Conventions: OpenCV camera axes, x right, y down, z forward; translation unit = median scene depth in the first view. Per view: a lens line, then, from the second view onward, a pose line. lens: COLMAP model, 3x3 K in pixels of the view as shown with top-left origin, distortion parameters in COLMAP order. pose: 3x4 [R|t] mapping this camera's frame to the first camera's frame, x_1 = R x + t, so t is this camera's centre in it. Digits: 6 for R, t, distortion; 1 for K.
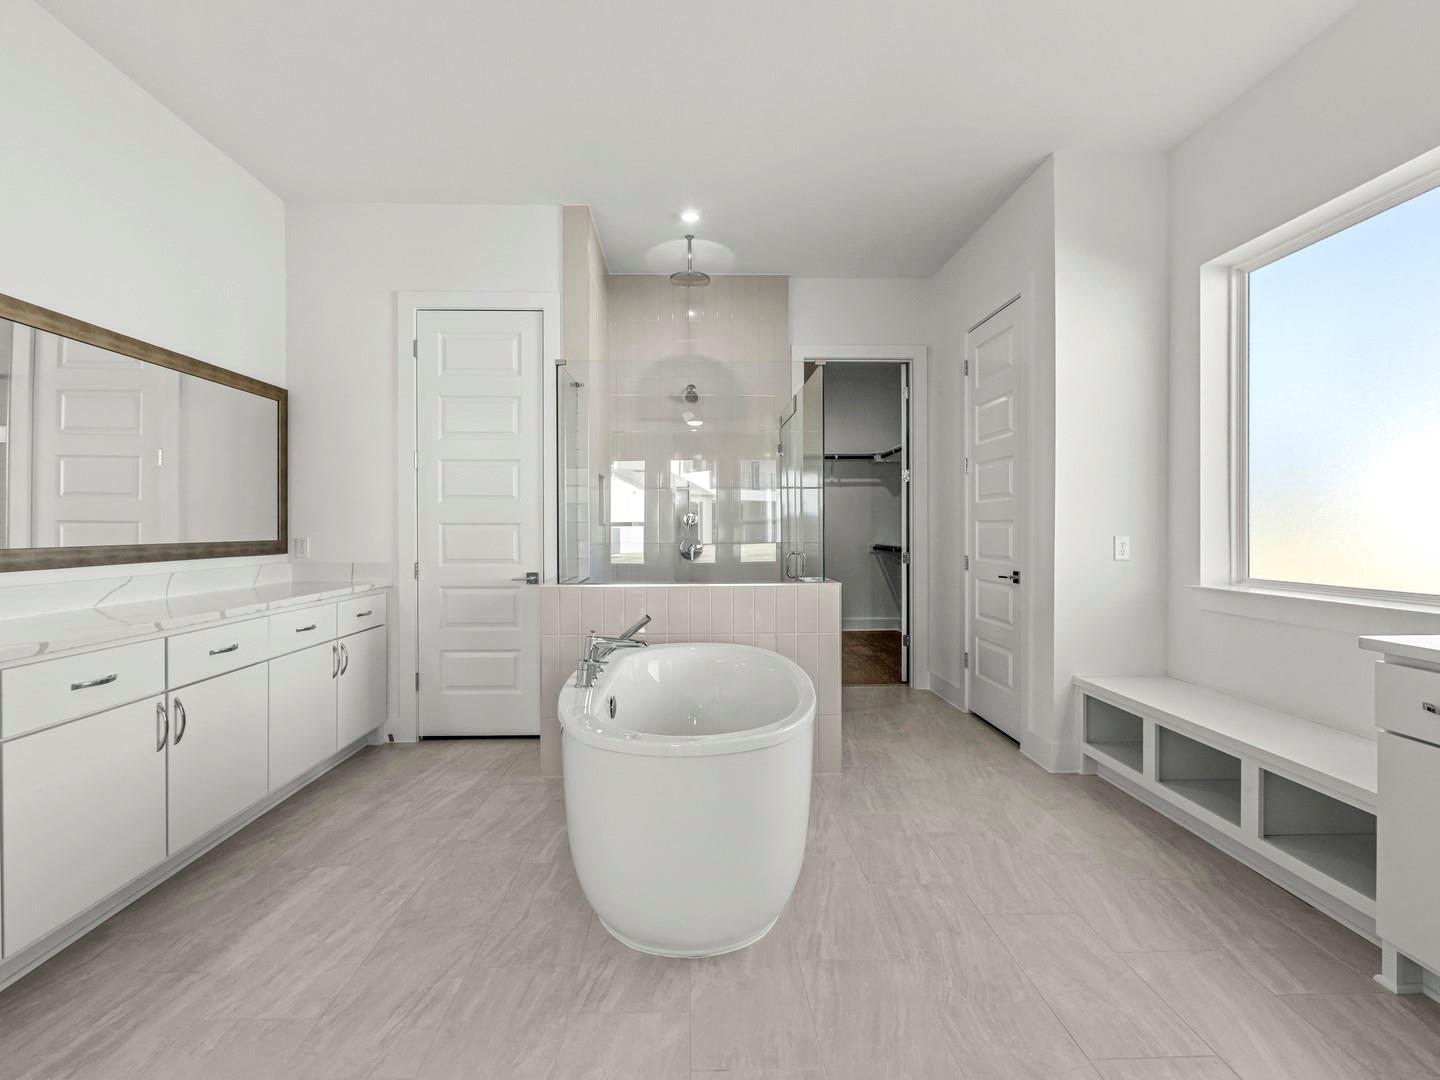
lens RADIAL K [[728.1, 0, 714.5], [0, 728.1, 535.9], [0, 0, 1]] dist [0.000383, -0.000761]
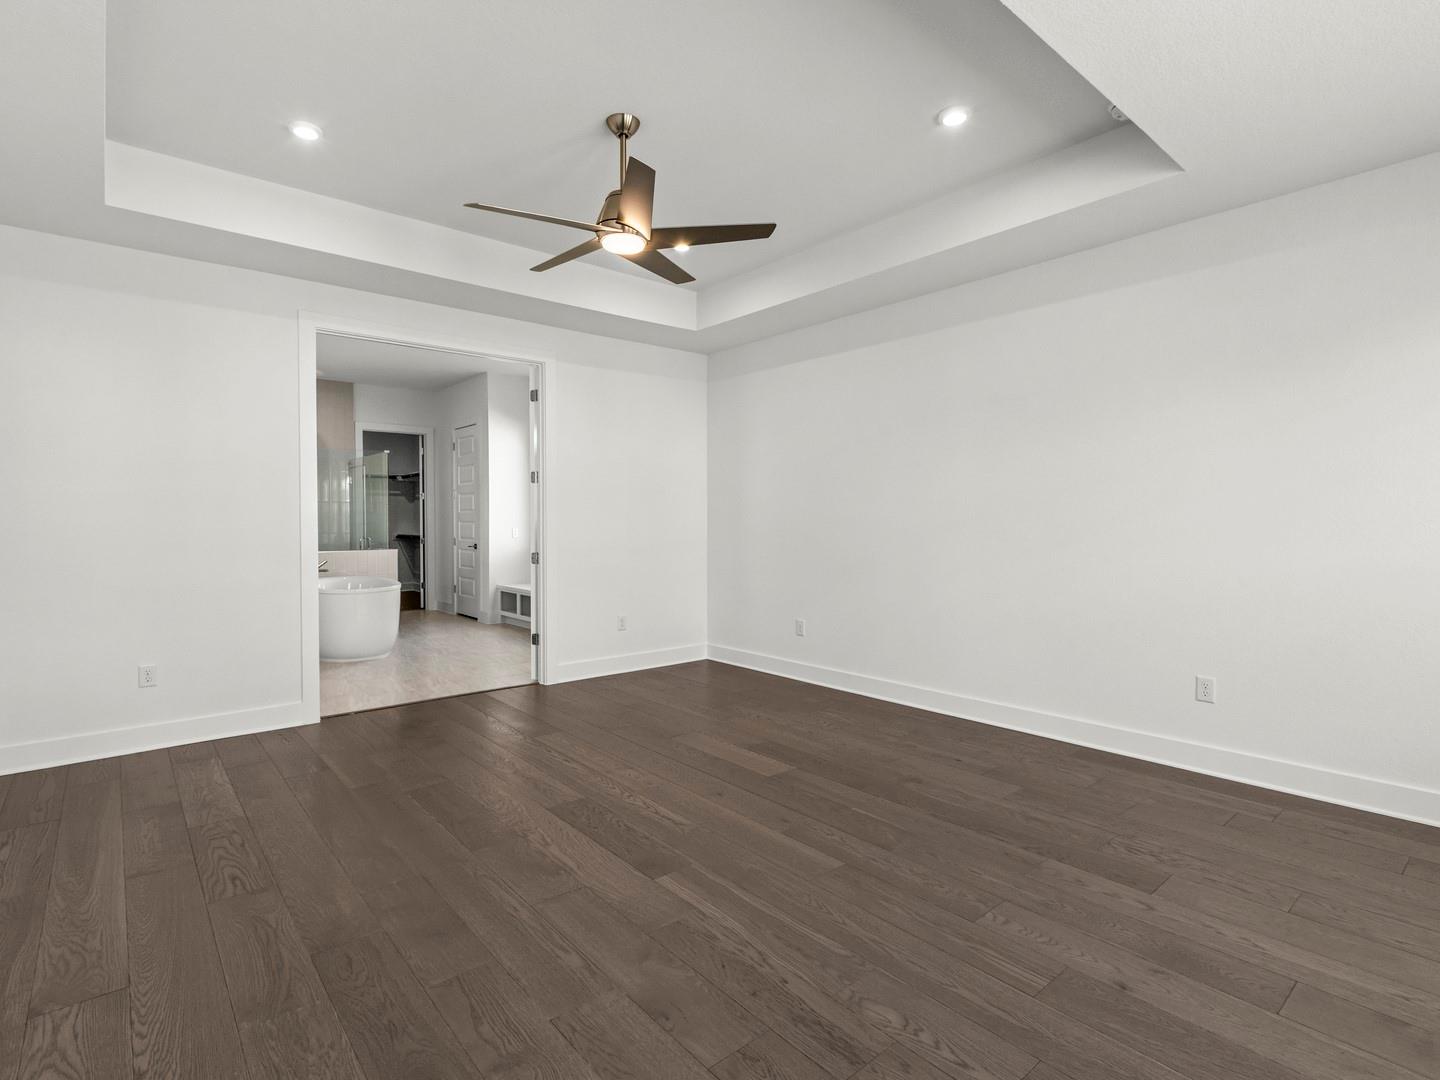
lens RADIAL K [[728.1, 0, 714.6], [0, 728.1, 539.1], [0, 0, 1]] dist [0.000383, -0.000761]
pose [[0.790731, -0.012377, 0.612038, -0.321005], [0.005241, 0.999896, 0.013449, 0.006188], [-0.612141, -0.007427, 0.790714, -1.039264]]
